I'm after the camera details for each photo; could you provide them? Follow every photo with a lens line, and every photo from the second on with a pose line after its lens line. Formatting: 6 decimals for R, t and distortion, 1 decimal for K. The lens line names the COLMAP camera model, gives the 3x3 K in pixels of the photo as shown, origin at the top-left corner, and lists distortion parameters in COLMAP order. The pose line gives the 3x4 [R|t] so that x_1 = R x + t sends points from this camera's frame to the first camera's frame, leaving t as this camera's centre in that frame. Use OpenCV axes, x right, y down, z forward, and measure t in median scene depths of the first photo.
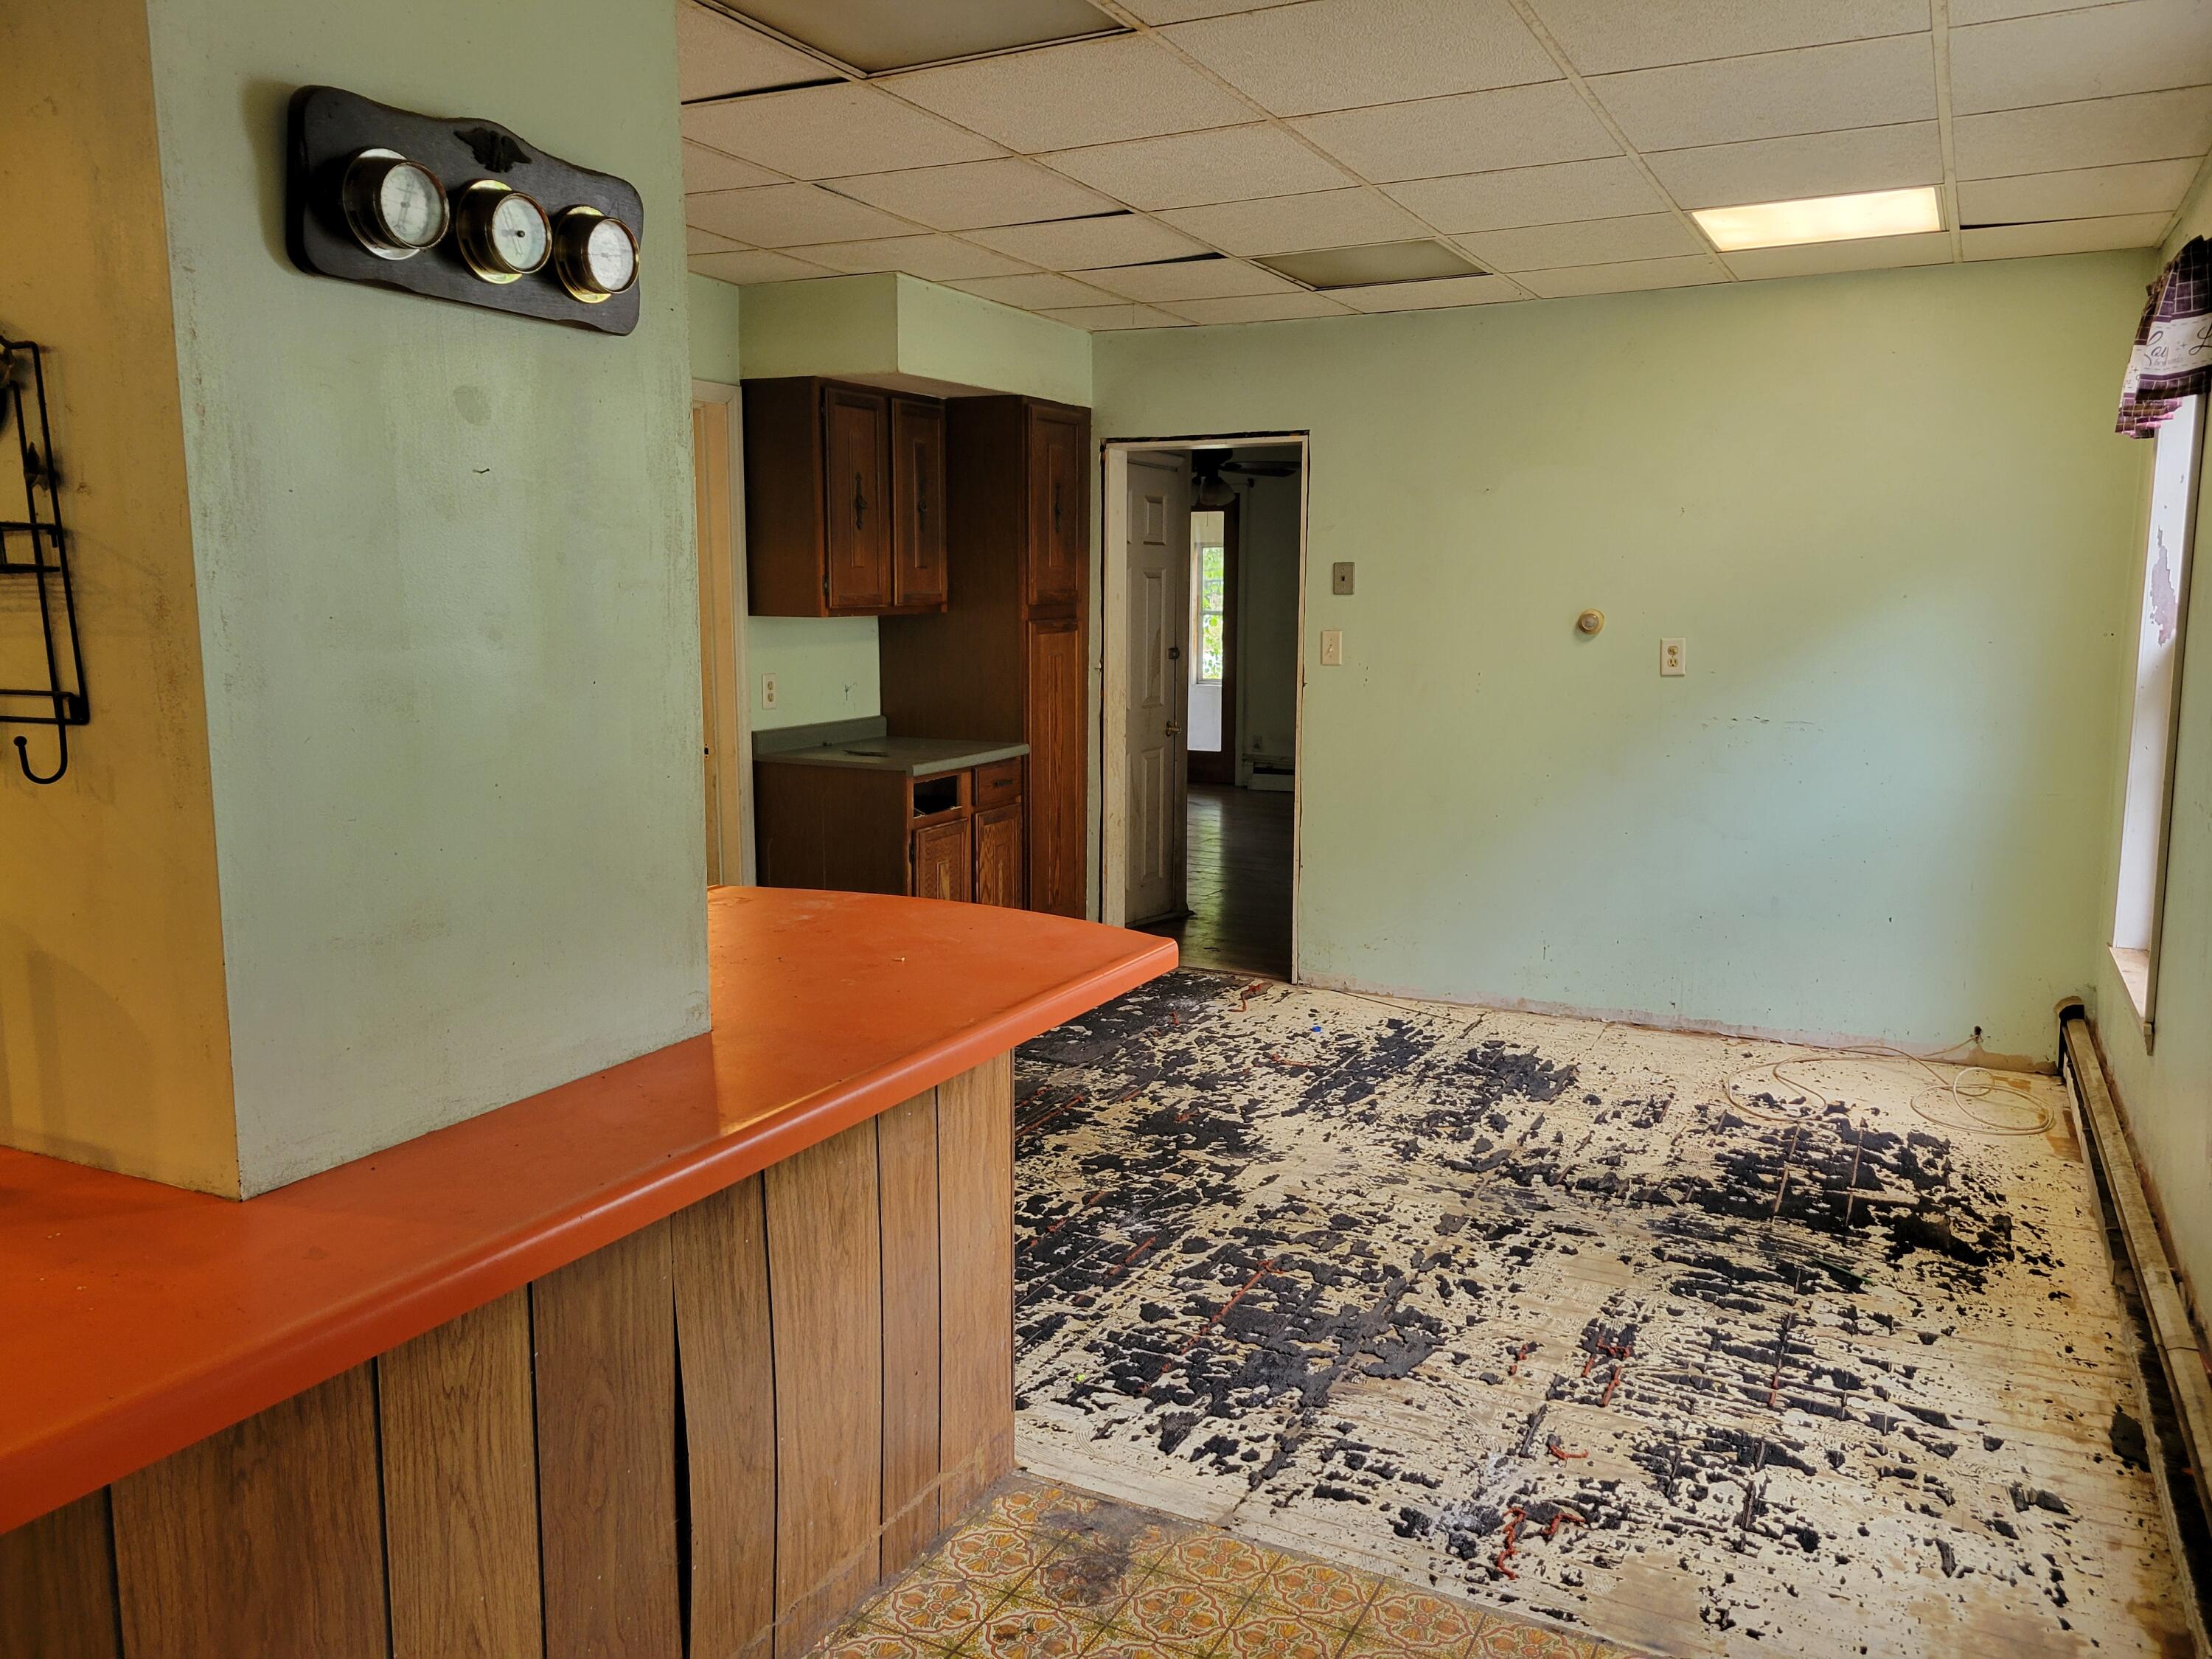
lens RADIAL K [[1667.6, 0, 1108.7], [0, 1667.6, 804.1], [0, 0, 1]] dist [0.059667, -0.038527]
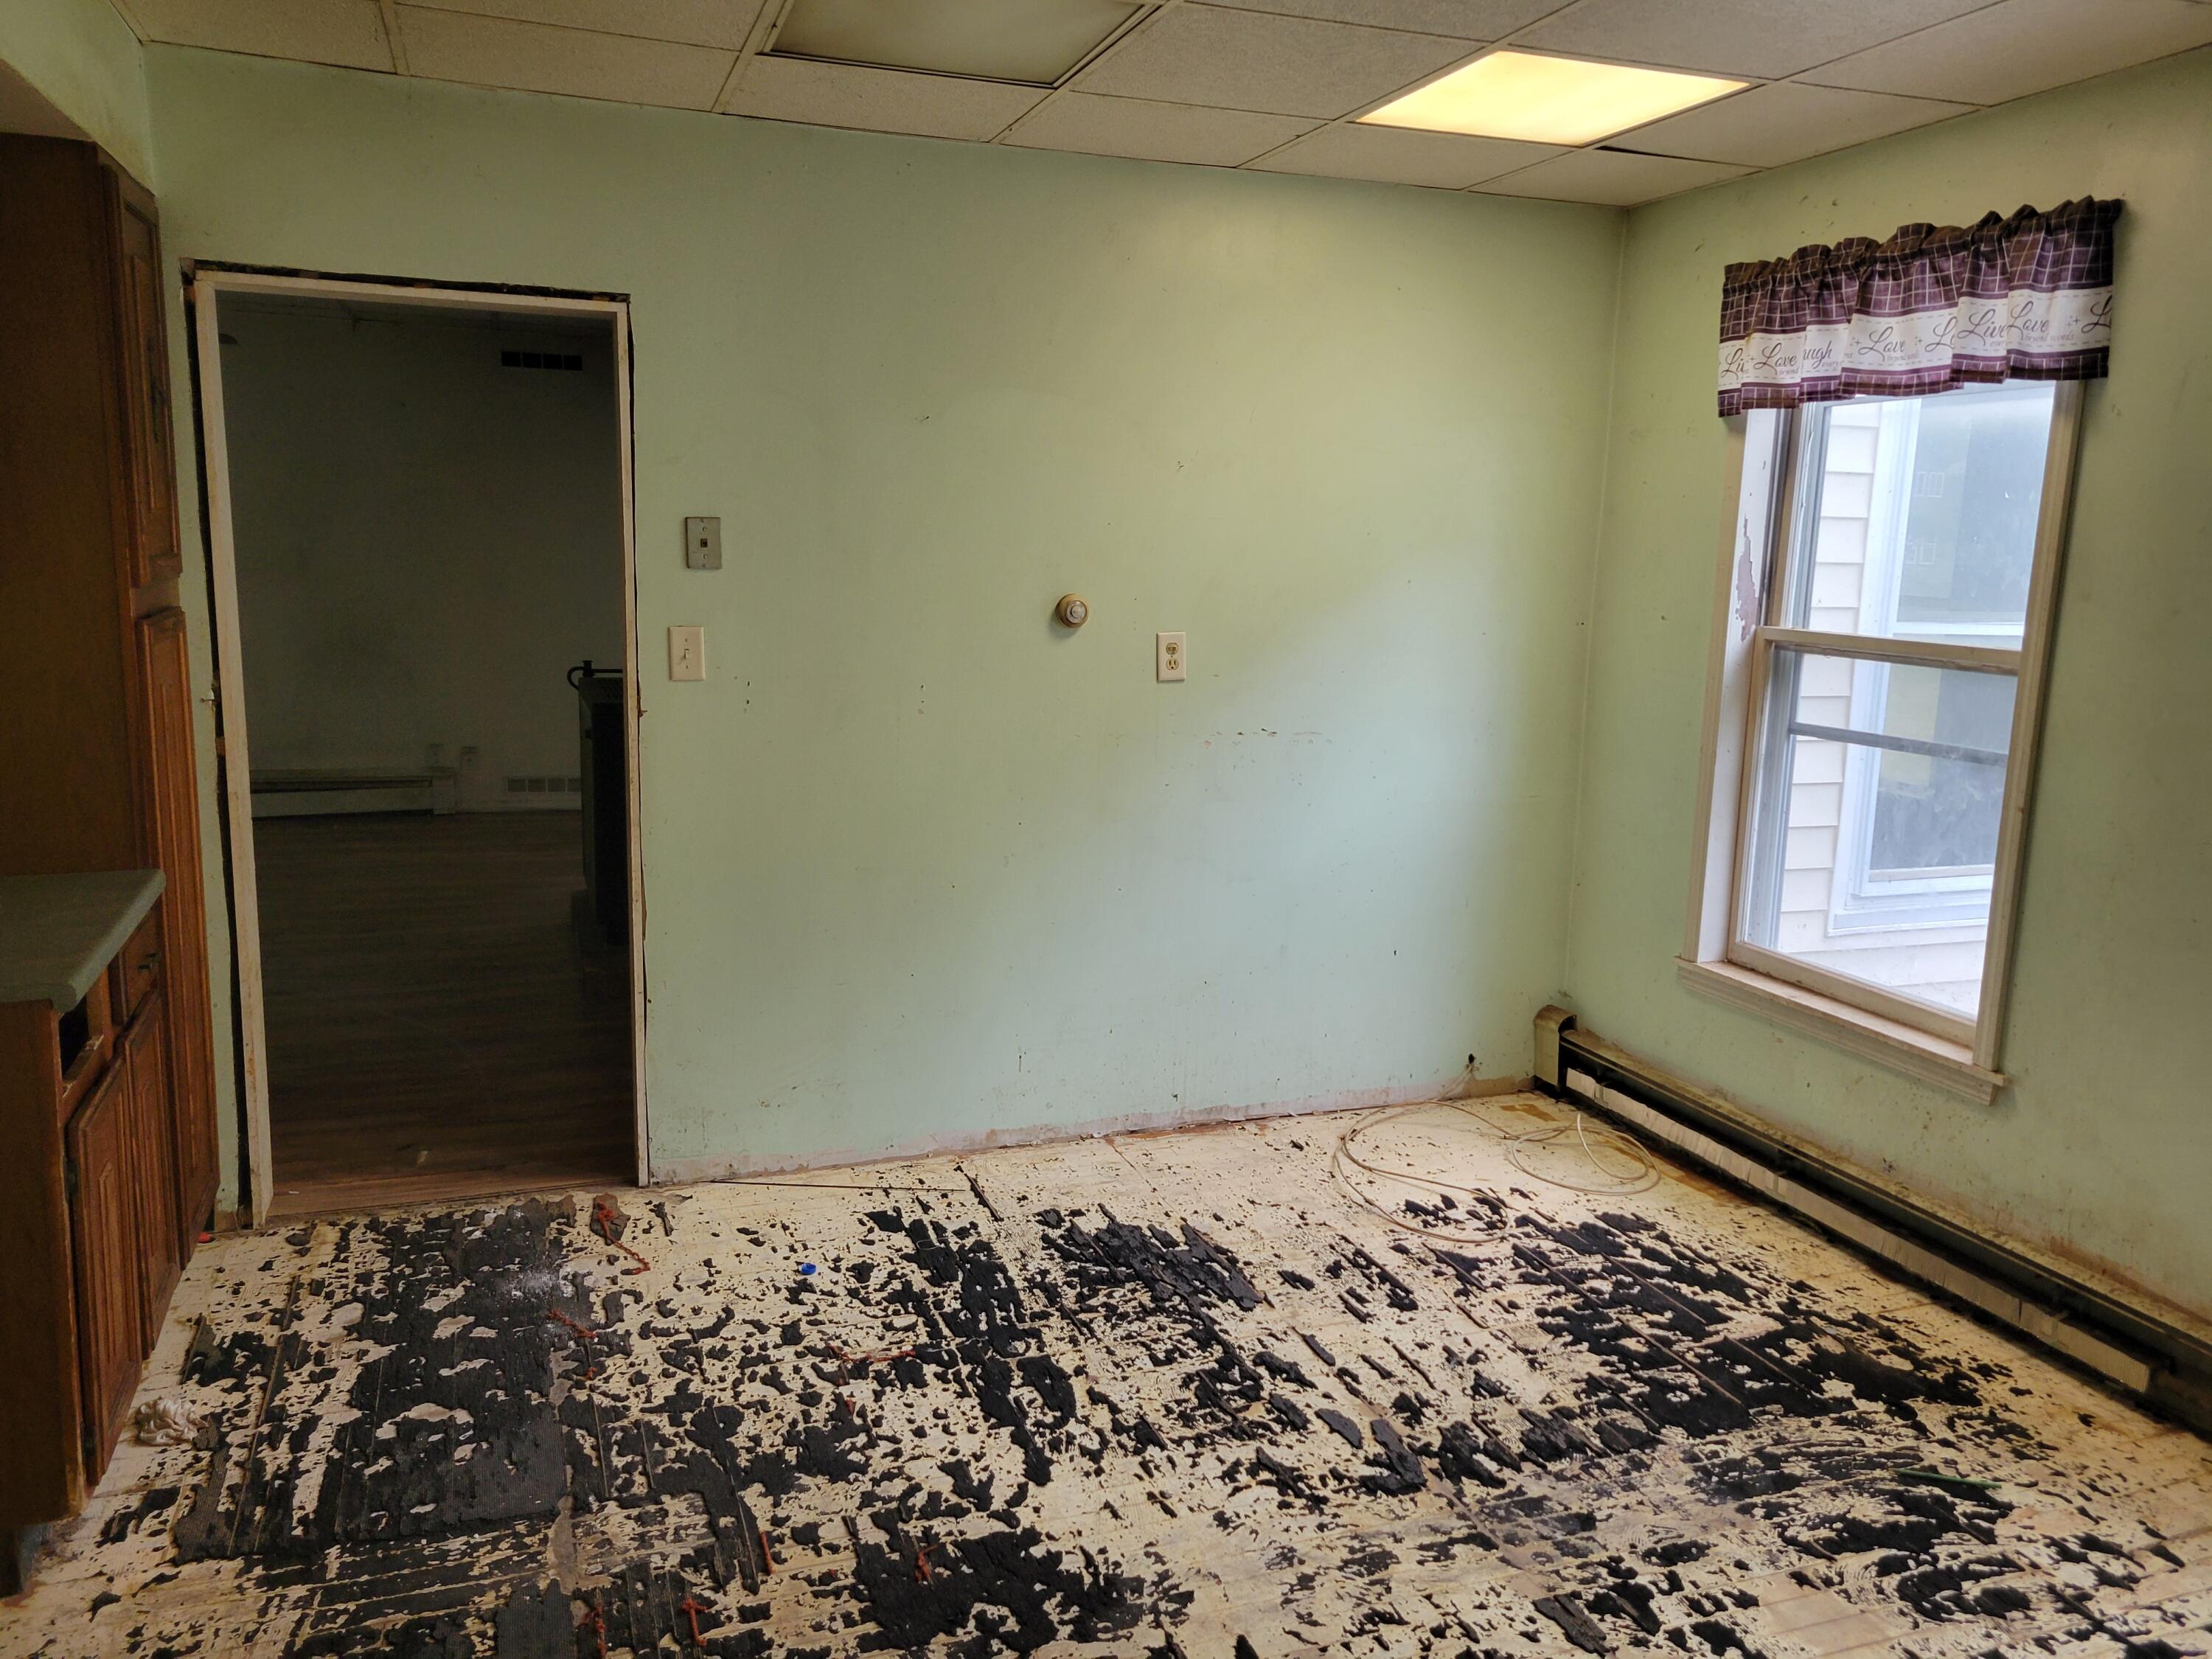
lens RADIAL K [[1667.6, 0, 1108.7], [0, 1667.6, 804.1], [0, 0, 1]] dist [0.059667, -0.038527]
pose [[0.679853, -0.108233, 0.725317, -0.281735], [0.073237, 0.994125, 0.079699, -0.096502], [-0.729682, -0.001063, 0.683786, 0.577422]]
